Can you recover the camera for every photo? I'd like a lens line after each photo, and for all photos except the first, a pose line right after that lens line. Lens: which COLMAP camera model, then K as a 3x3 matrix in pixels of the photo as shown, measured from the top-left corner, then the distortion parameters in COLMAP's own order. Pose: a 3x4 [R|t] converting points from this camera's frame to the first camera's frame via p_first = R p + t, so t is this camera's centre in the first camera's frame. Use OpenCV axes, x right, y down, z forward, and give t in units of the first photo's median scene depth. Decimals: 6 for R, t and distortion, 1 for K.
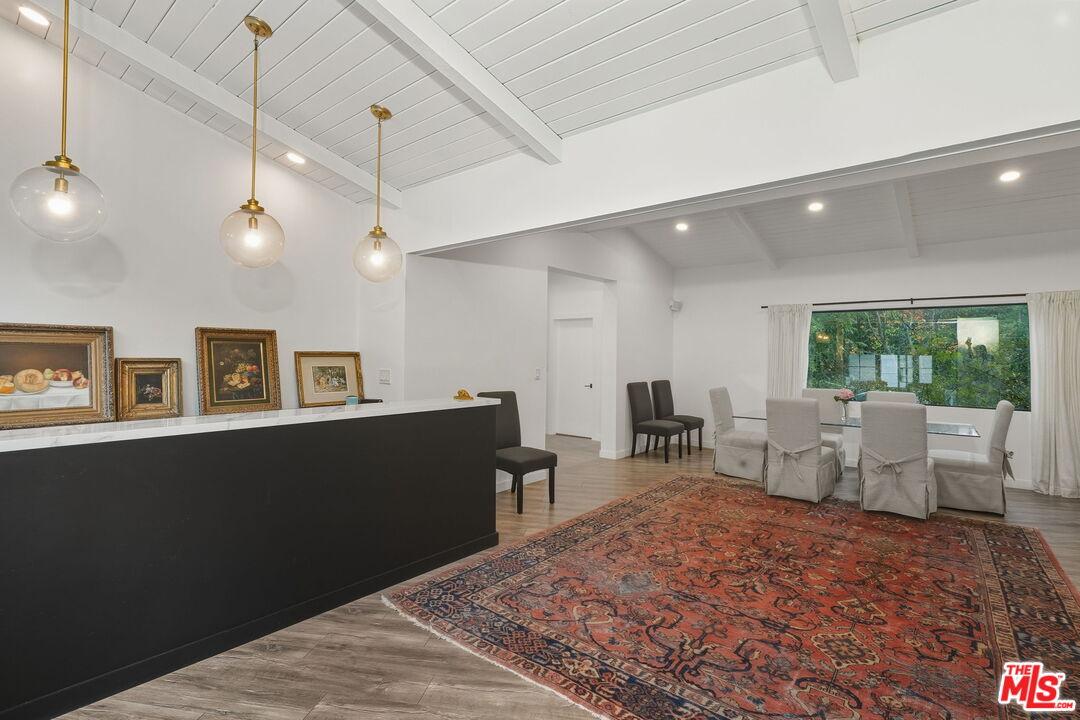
lens RADIAL K [[504.3, 0, 539.8], [0, 504.3, 346.1], [0, 0, 1]] dist [-0.003153, -0.000080]
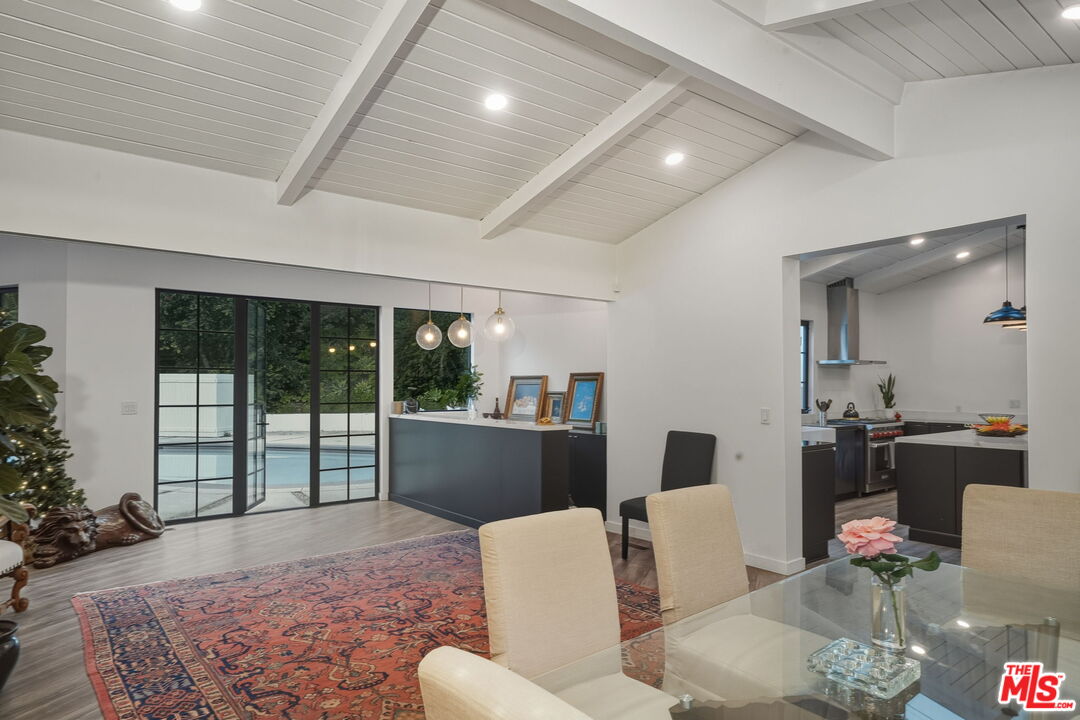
lens RADIAL K [[637.0, 0, 542.3], [0, 637.0, 382.0], [0, 0, 1]] dist [0.000506, 0.000078]
pose [[-0.191925, -0.013818, -0.981312, 1.295950], [0.015778, 0.999728, -0.017163, 0.025962], [0.981283, -0.018778, -0.191655, 1.219873]]
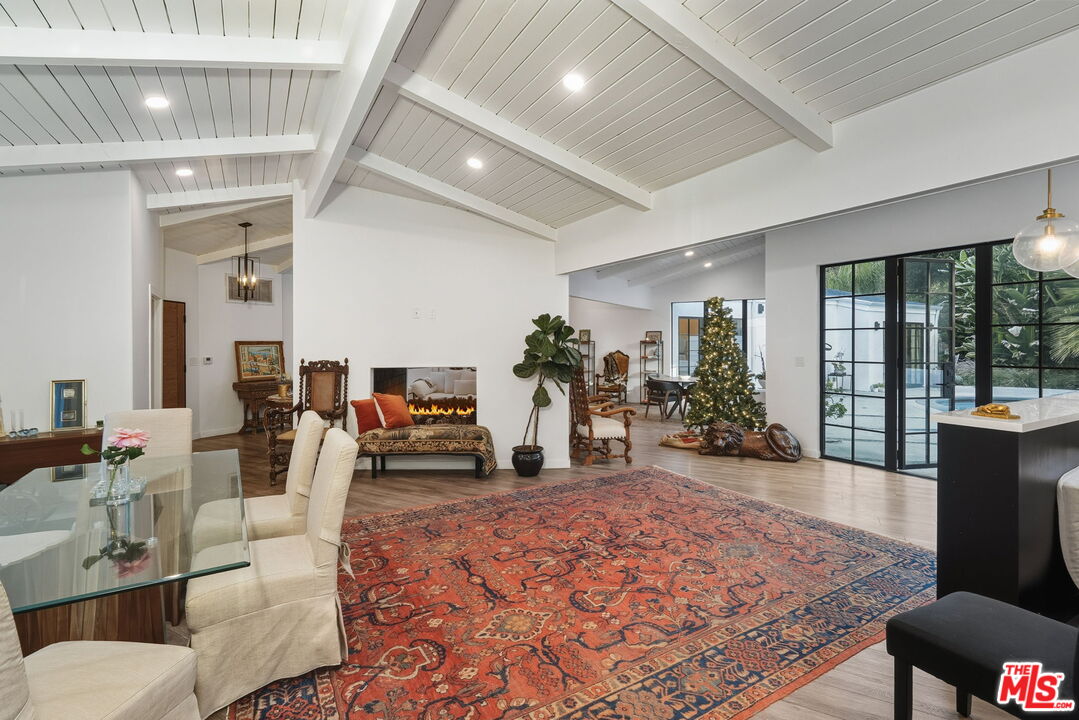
lens RADIAL K [[503.9, 0, 539.3], [0, 503.9, 346.1], [0, 0, 1]] dist [-0.003153, -0.000080]
pose [[-0.938747, -0.006690, 0.344543, 0.179291], [-0.010776, 0.999892, -0.009945, 0.023223], [-0.344440, -0.013048, -0.938718, 1.737084]]
